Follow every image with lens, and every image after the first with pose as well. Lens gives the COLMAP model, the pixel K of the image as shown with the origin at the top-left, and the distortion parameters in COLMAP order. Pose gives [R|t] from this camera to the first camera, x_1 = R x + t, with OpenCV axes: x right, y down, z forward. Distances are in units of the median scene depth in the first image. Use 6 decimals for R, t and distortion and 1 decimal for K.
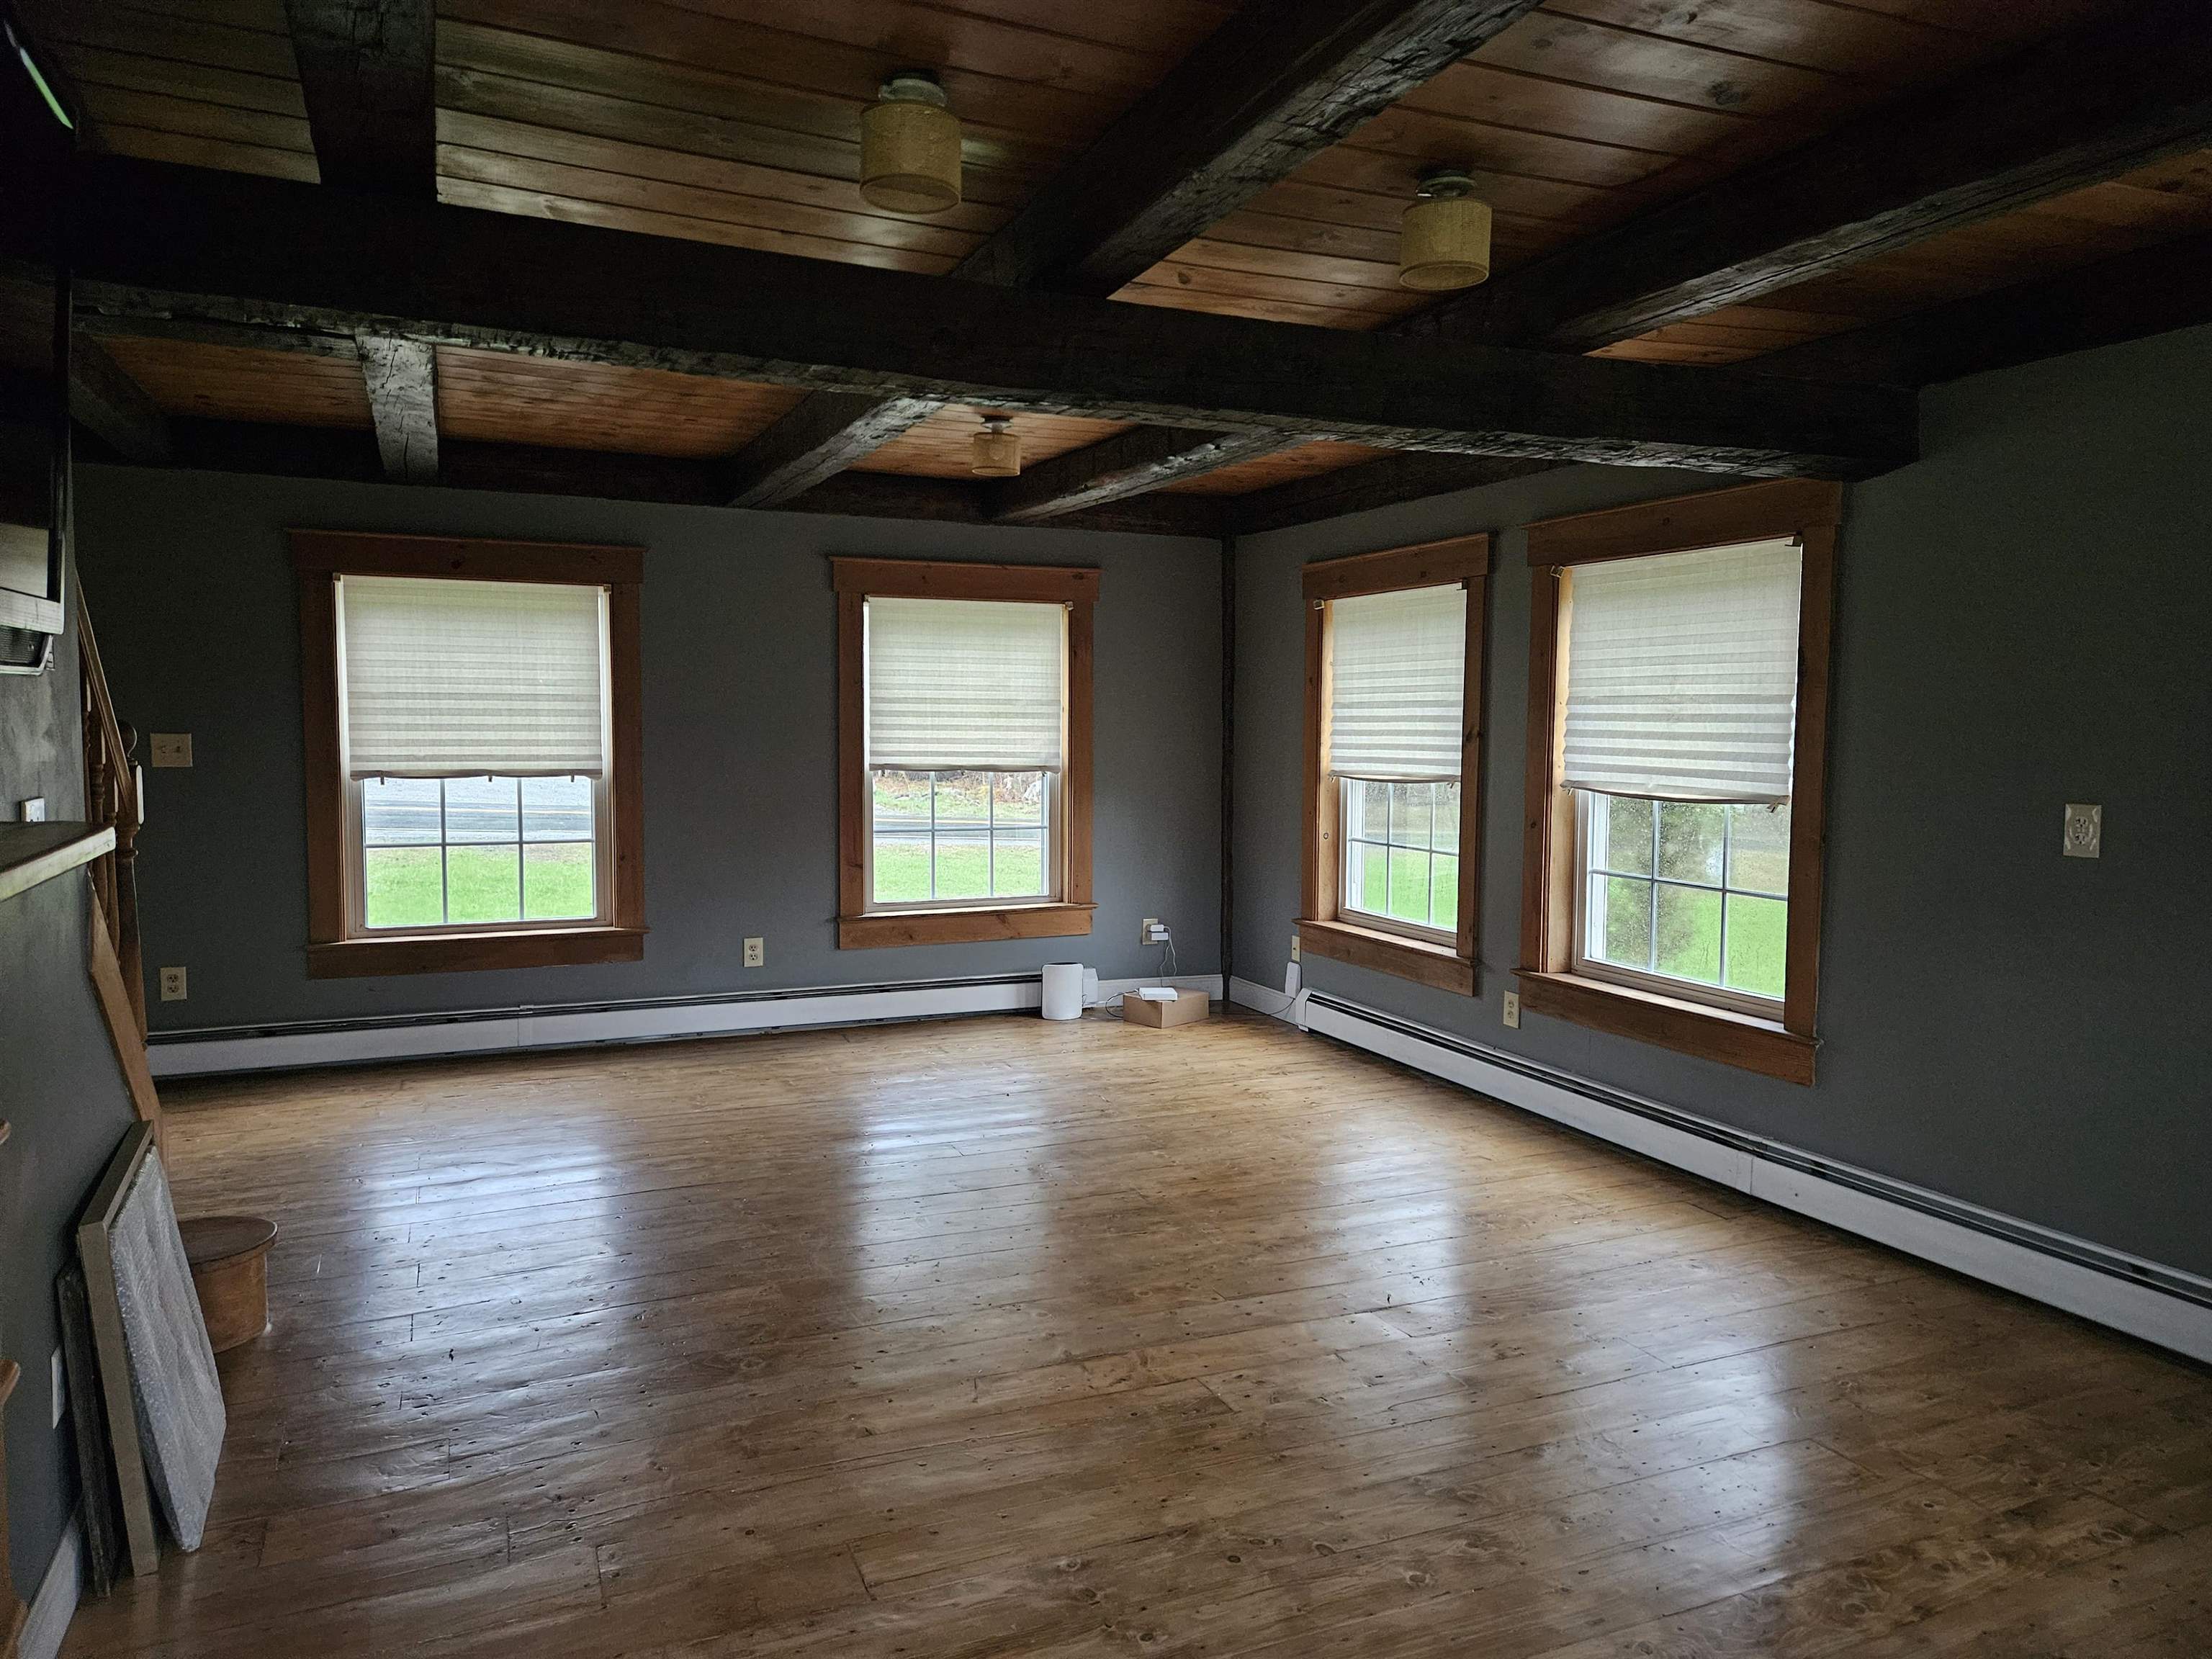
lens RADIAL K [[1481.5, 0, 1067.6], [0, 1481.5, 829.1], [0, 0, 1]] dist [0.069083, -0.058974]
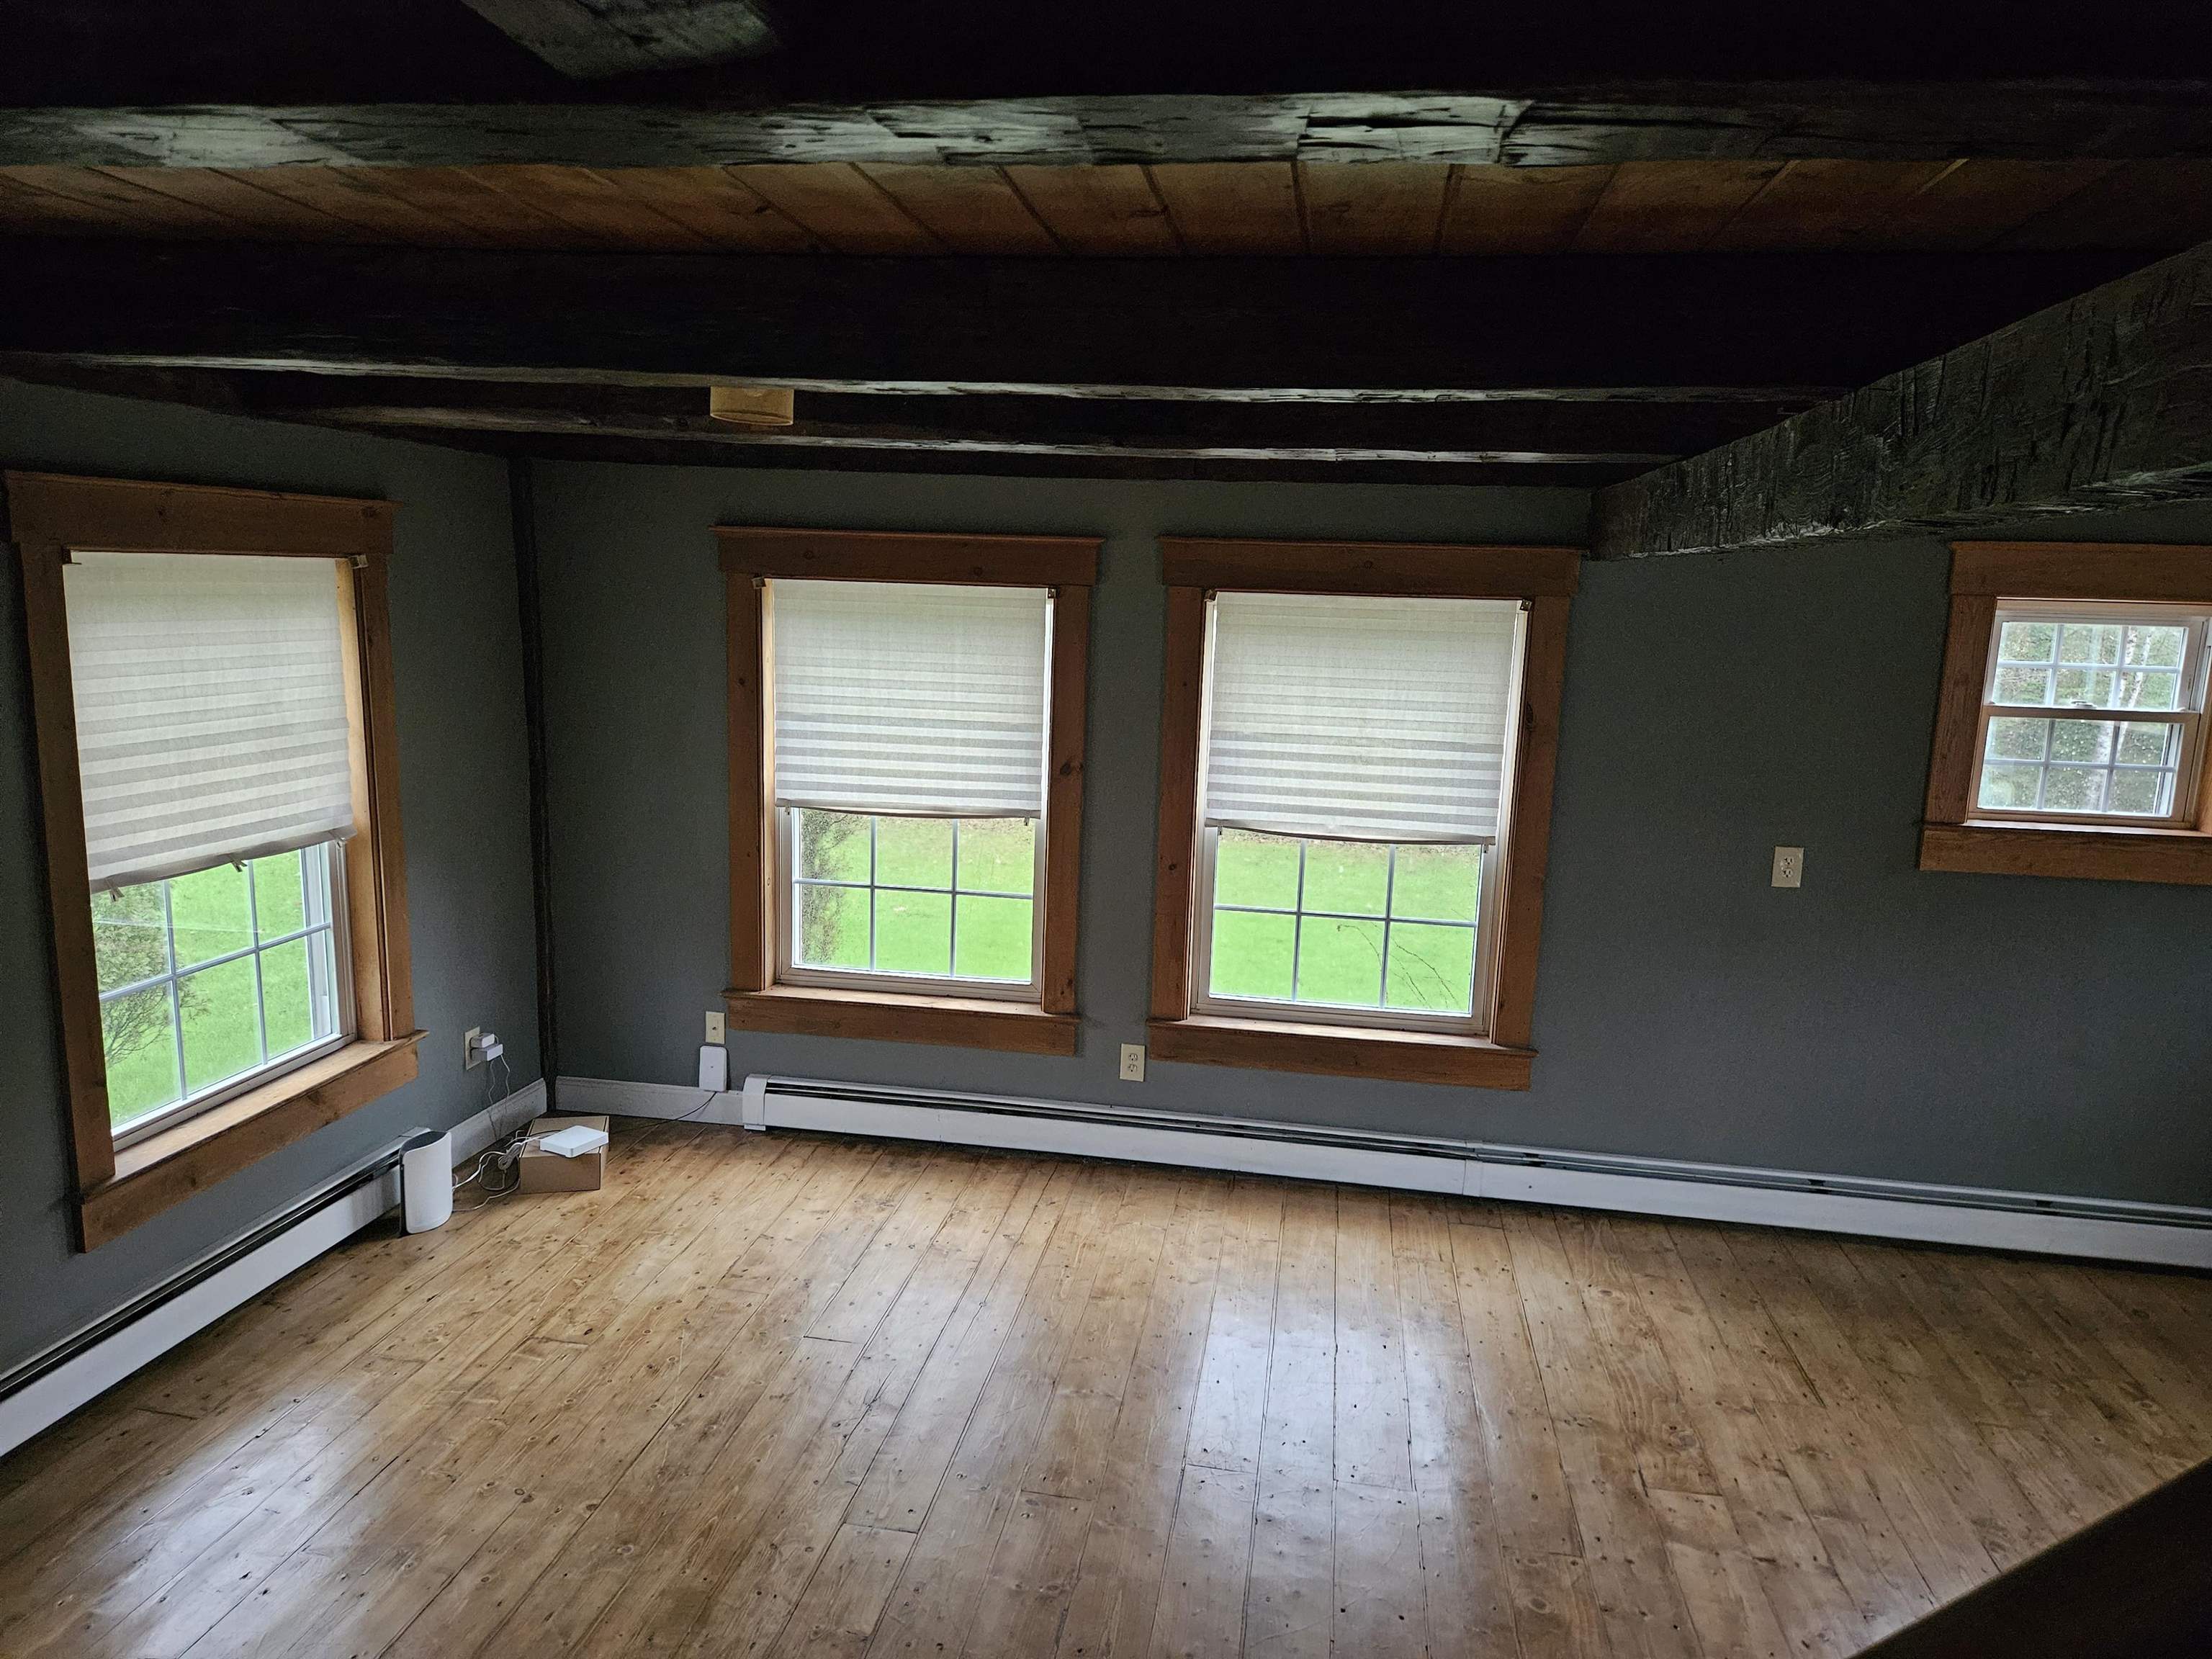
lens RADIAL K [[1481.5, 0, 1103.3], [0, 1481.5, 839.5], [0, 0, 1]] dist [0.069083, -0.058974]
pose [[0.527994, -0.134532, 0.838525, -0.389964], [0.035091, 0.989986, 0.136737, -0.119521], [-0.848523, -0.042772, 0.527427, 0.446748]]
